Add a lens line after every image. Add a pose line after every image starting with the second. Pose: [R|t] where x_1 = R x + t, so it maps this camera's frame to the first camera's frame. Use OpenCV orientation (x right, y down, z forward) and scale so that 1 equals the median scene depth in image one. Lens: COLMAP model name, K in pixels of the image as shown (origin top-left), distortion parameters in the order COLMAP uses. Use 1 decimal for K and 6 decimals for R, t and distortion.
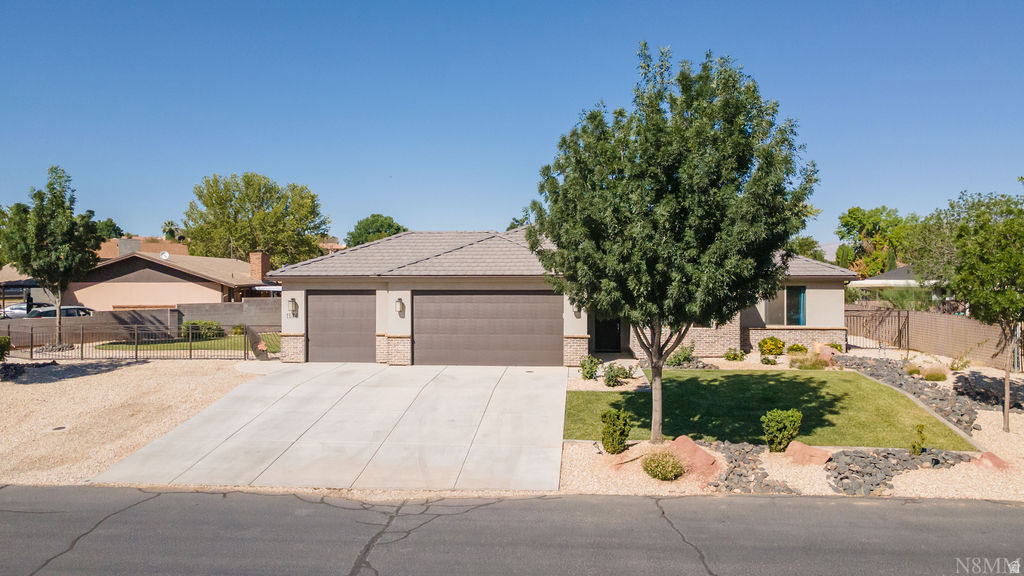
lens RADIAL K [[759.2, 0, 512.0], [0, 759.2, 288.0], [0, 0, 1]] dist [0.001126, 0.067390]
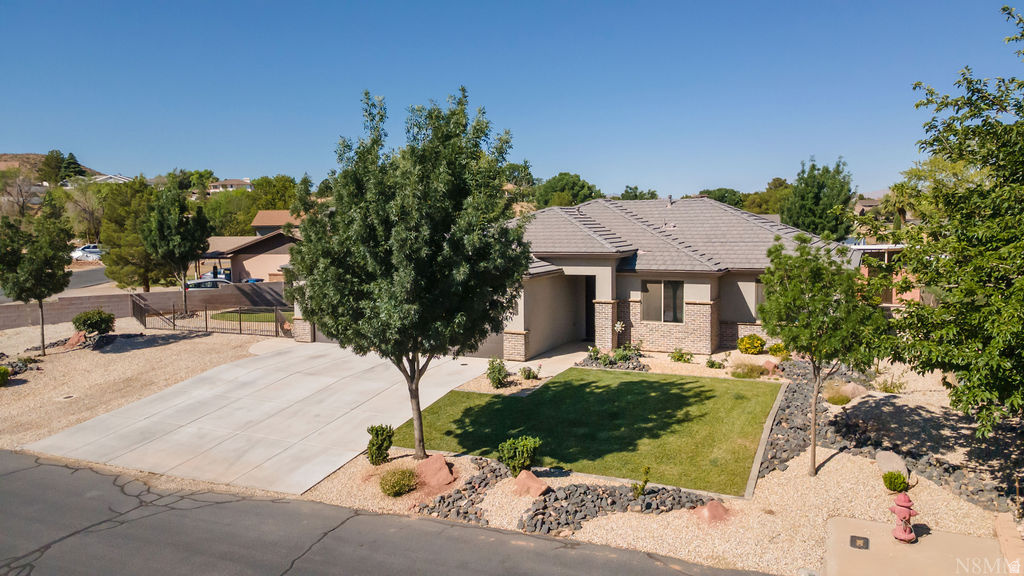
lens RADIAL K [[741.4, 0, 512.0], [0, 741.4, 288.0], [0, 0, 1]] dist [0.003242, 0.054773]
pose [[0.940984, 0.020278, -0.337844, 0.760876], [0.006180, 0.997008, 0.077055, -0.135284], [0.338395, -0.074595, 0.938043, 0.077700]]
